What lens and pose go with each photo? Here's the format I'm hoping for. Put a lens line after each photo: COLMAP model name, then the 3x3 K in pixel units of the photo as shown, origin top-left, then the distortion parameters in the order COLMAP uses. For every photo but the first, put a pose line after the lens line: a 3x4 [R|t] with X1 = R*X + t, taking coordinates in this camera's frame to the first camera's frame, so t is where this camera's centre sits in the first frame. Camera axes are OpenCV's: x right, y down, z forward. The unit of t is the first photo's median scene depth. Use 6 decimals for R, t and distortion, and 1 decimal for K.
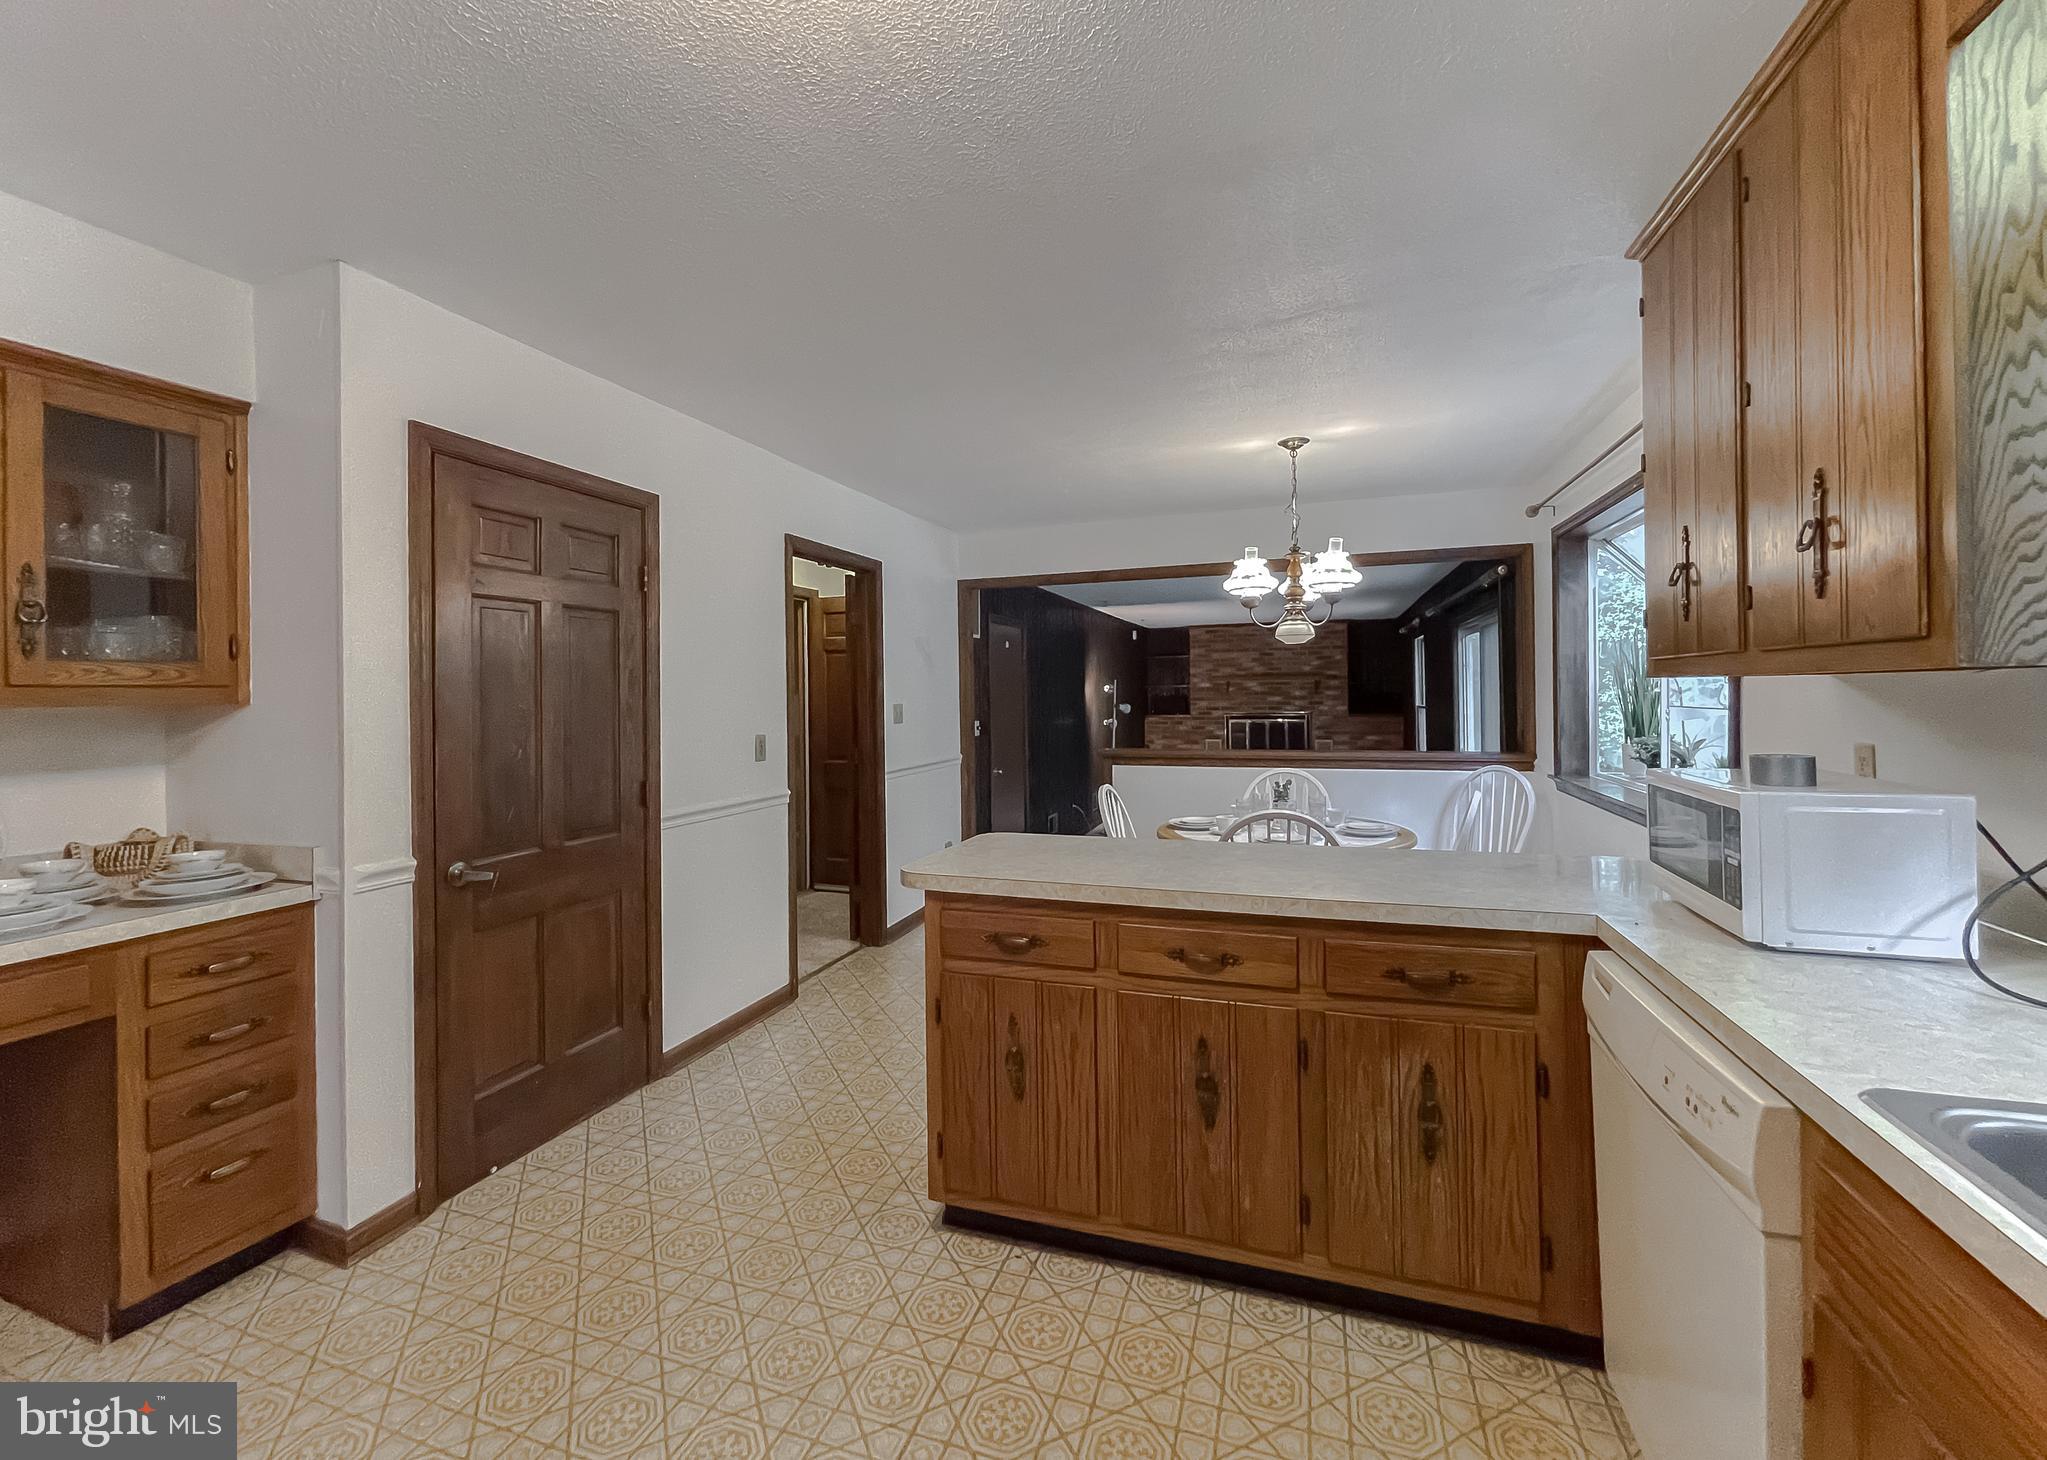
lens RADIAL K [[852.8, 0, 993.3], [0, 852.8, 697.4], [0, 0, 1]] dist [0.000858, 0.000795]
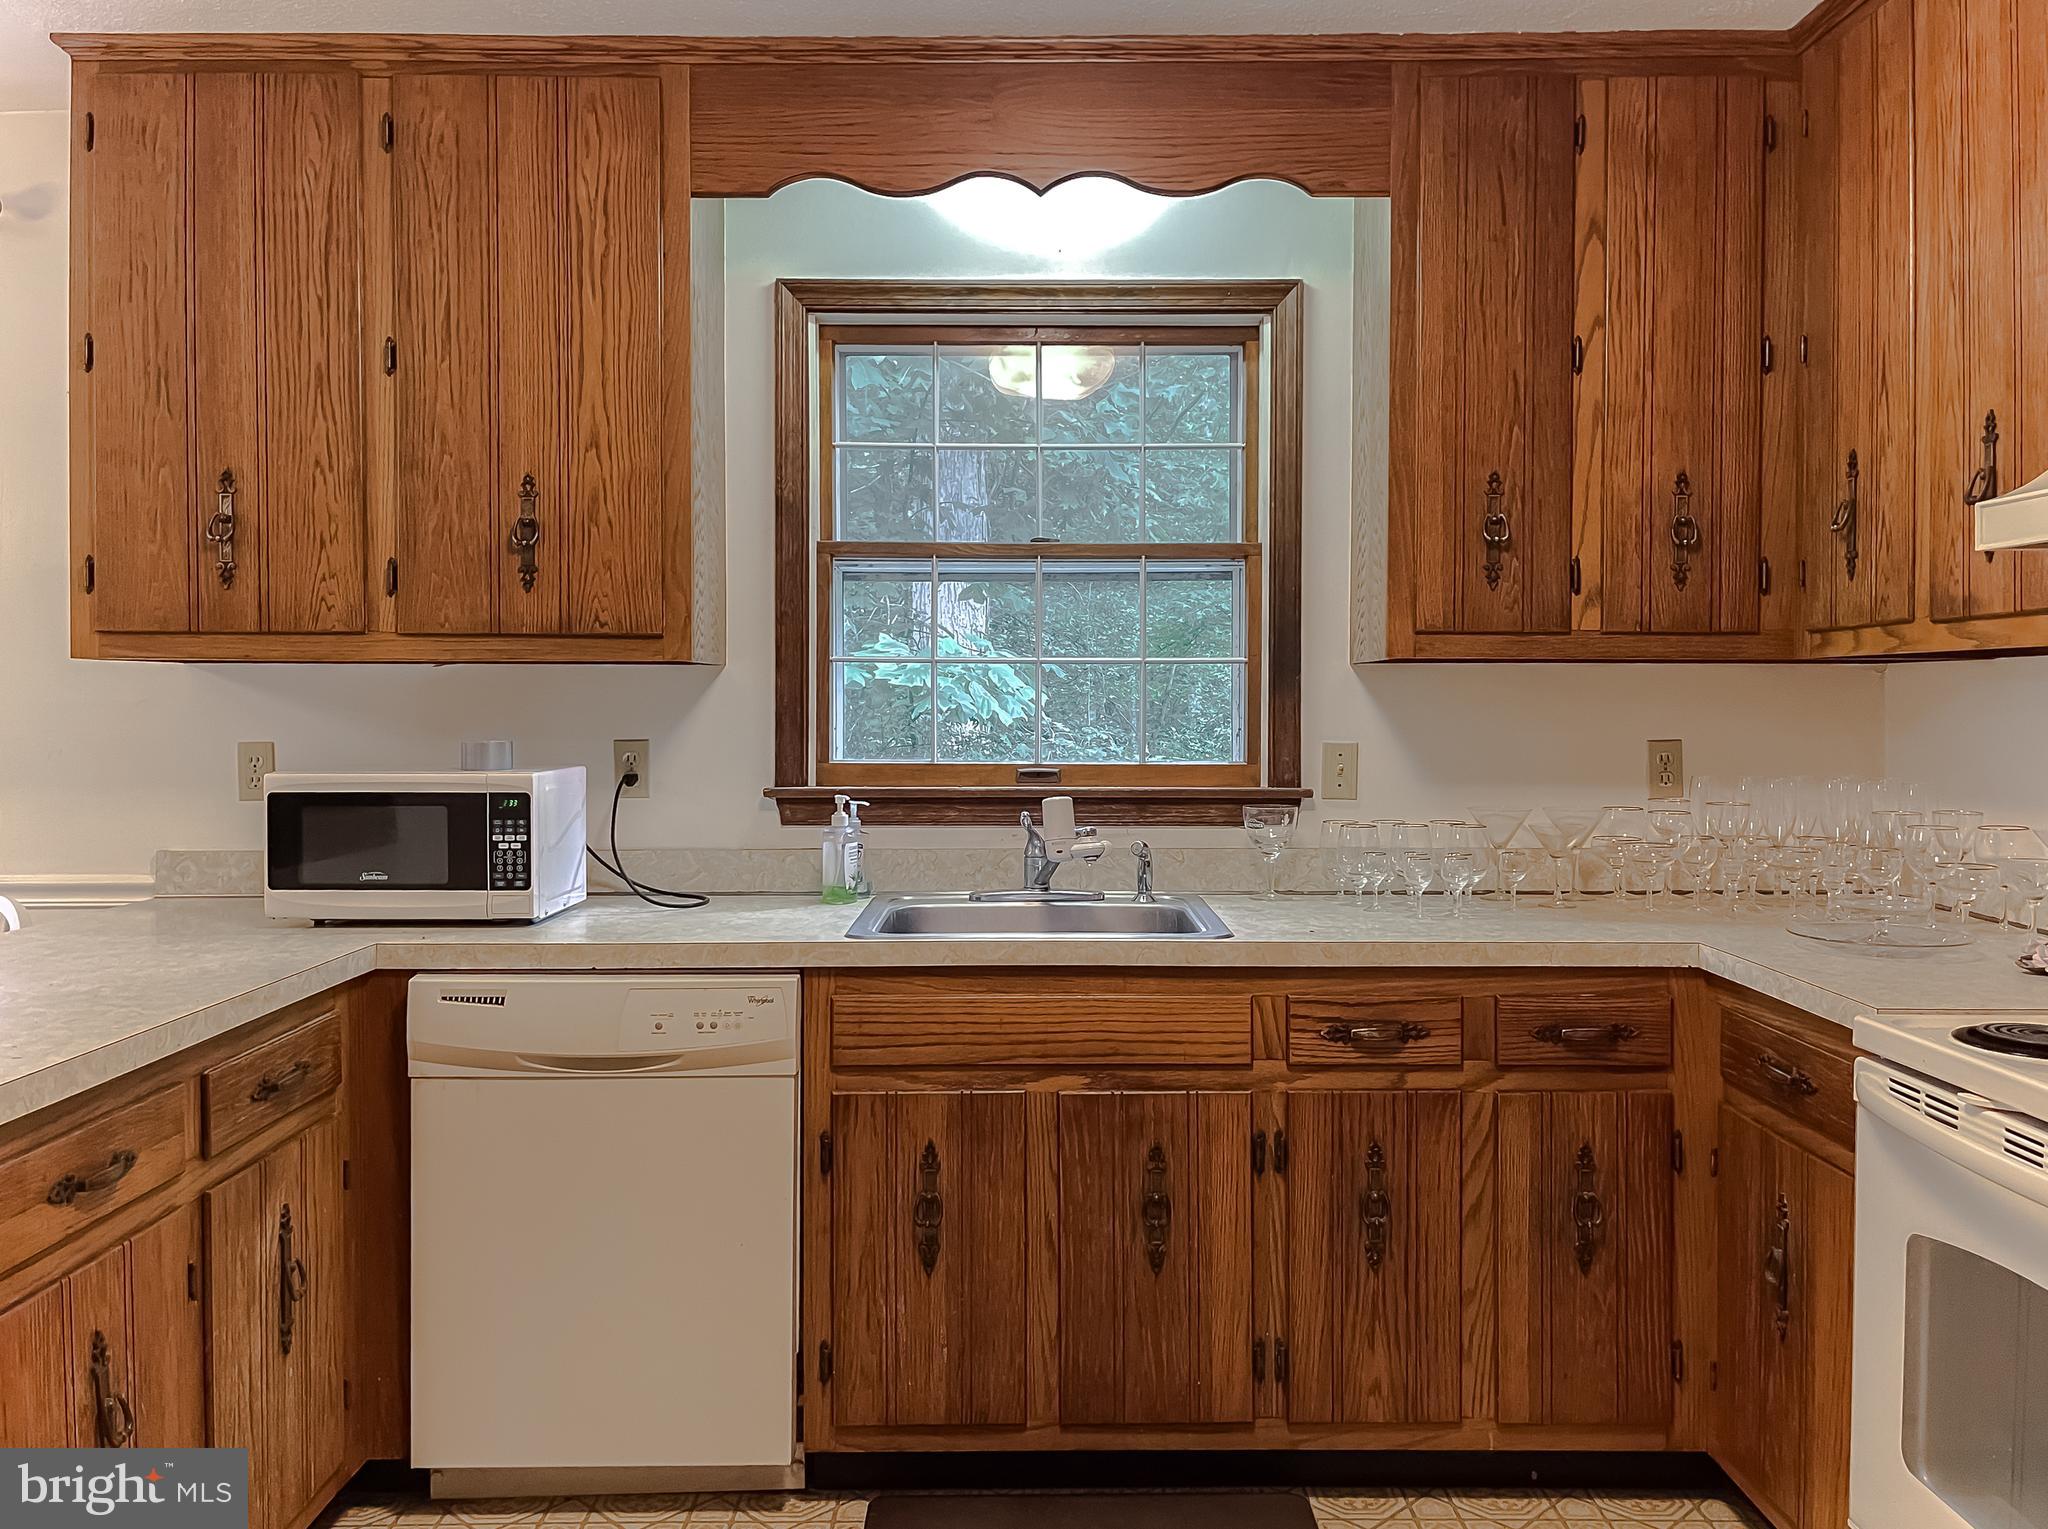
lens RADIAL K [[1592.3, 0, 1019.5], [0, 1592.3, 723.1], [0, 0, 1]] dist [0.034933, -0.018098]
pose [[-0.351479, 0.004332, 0.936186, -0.411972], [0.004869, 0.999984, -0.002799, 0.021745], [-0.936183, 0.003575, -0.351494, 0.410010]]
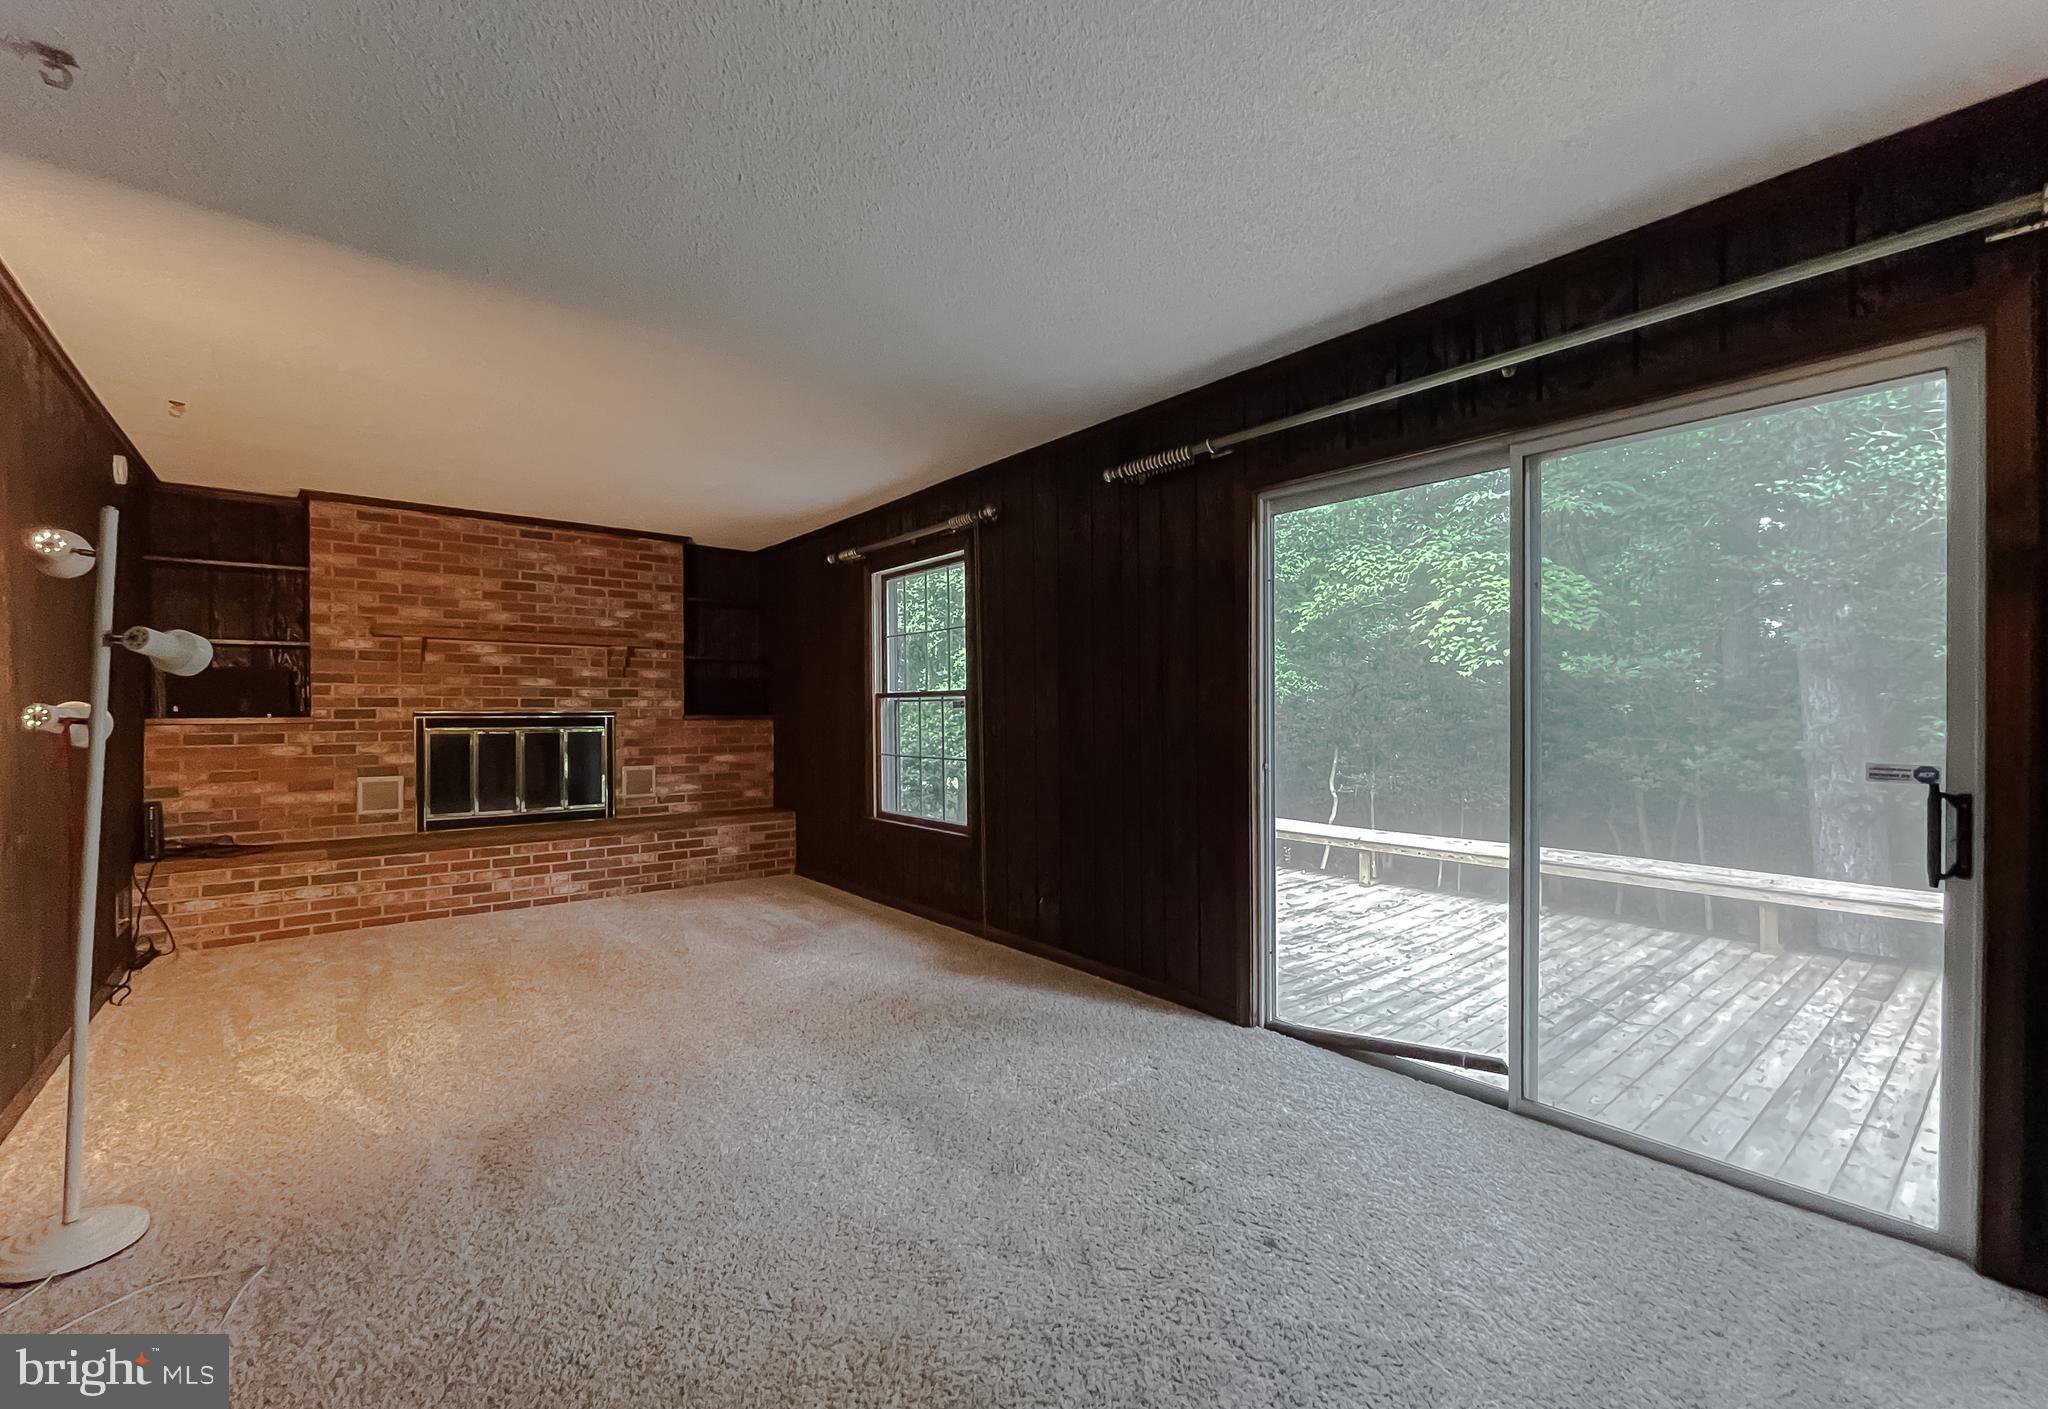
lens RADIAL K [[853.5, 0, 1007.7], [0, 853.5, 709.9], [0, 0, 1]] dist [-0.009926, 0.001329]
pose [[0.510923, 0.013448, 0.859521, 0.191390], [-0.003784, 0.999903, -0.013396, 0.069934], [-0.859618, 0.003592, 0.510925, 1.721406]]
